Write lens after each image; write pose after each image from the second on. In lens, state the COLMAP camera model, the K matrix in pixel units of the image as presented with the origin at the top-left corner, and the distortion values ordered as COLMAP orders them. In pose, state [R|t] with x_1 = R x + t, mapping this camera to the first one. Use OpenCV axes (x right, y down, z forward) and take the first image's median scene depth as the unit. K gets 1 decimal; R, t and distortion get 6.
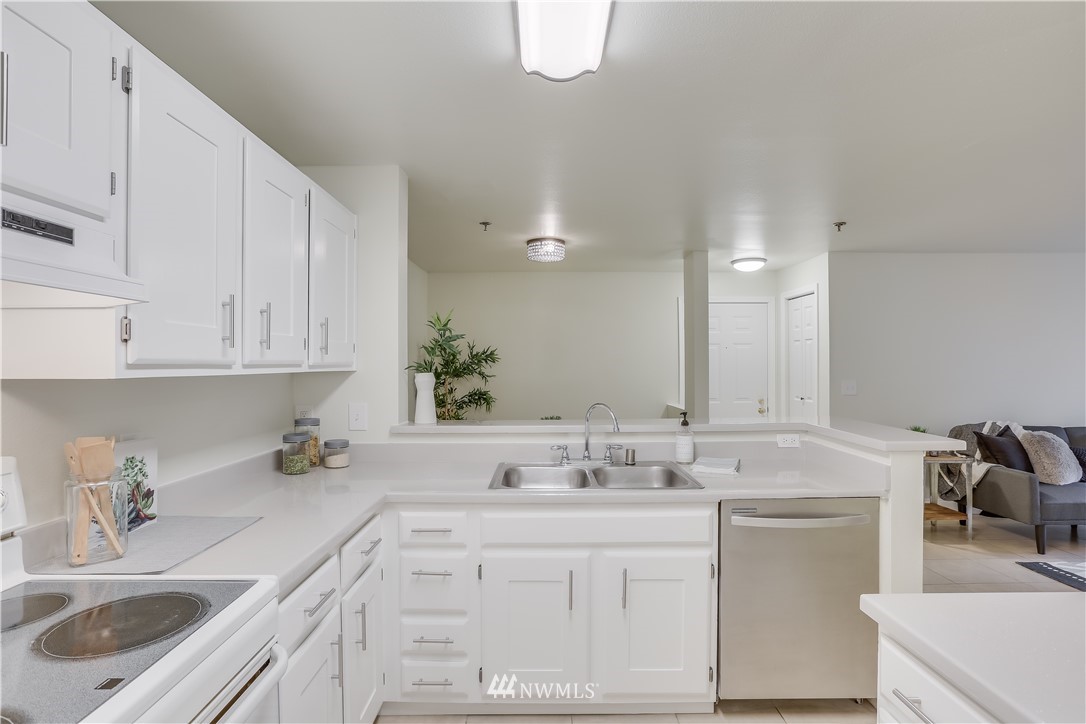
lens RADIAL K [[533.5, 0, 546.3], [0, 533.5, 369.0], [0, 0, 1]] dist [-0.001741, 0.000981]
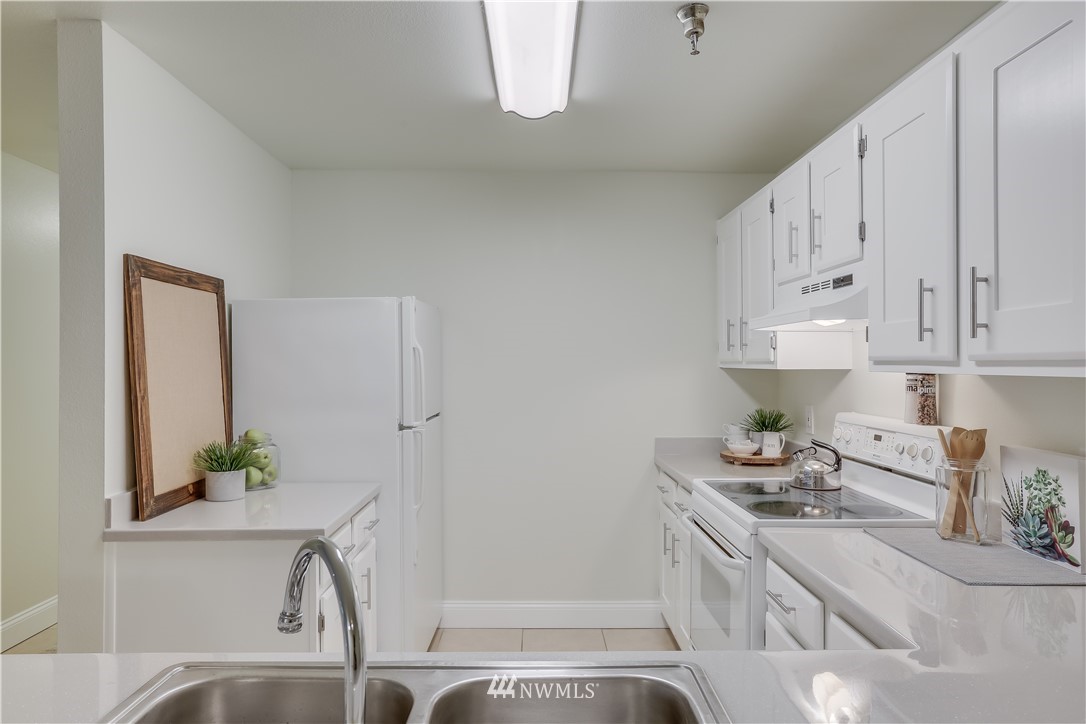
lens RADIAL K [[696.3, 0, 541.9], [0, 696.3, 353.0], [0, 0, 1]] dist [0.011232, 0.005839]
pose [[-0.999996, 0.001948, -0.001865, 0.015782], [0.001963, 0.999963, -0.008385, -0.011925], [0.001848, -0.008388, -0.999963, 2.072428]]
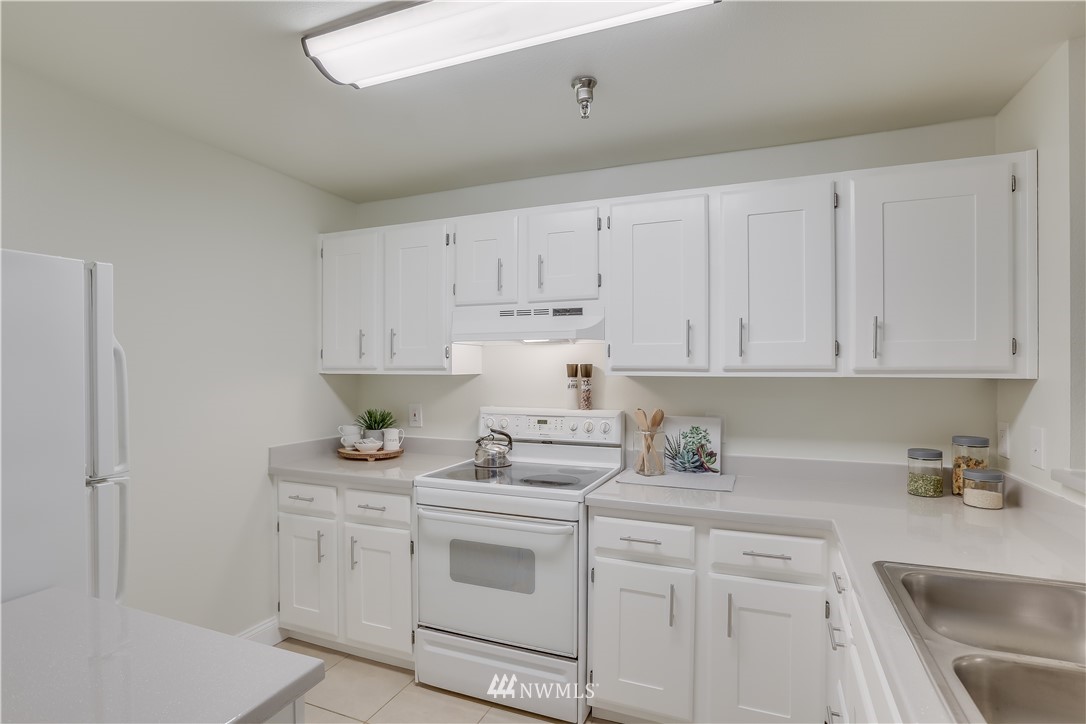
lens RADIAL K [[557.8, 0, 541.3], [0, 557.8, 365.5], [0, 0, 1]] dist [-0.053417, 0.000807]
pose [[-0.389341, 0.002658, -0.921090, 0.904854], [-0.004631, 0.999978, 0.004843, -0.022448], [0.921082, 0.006151, -0.389320, 1.195990]]
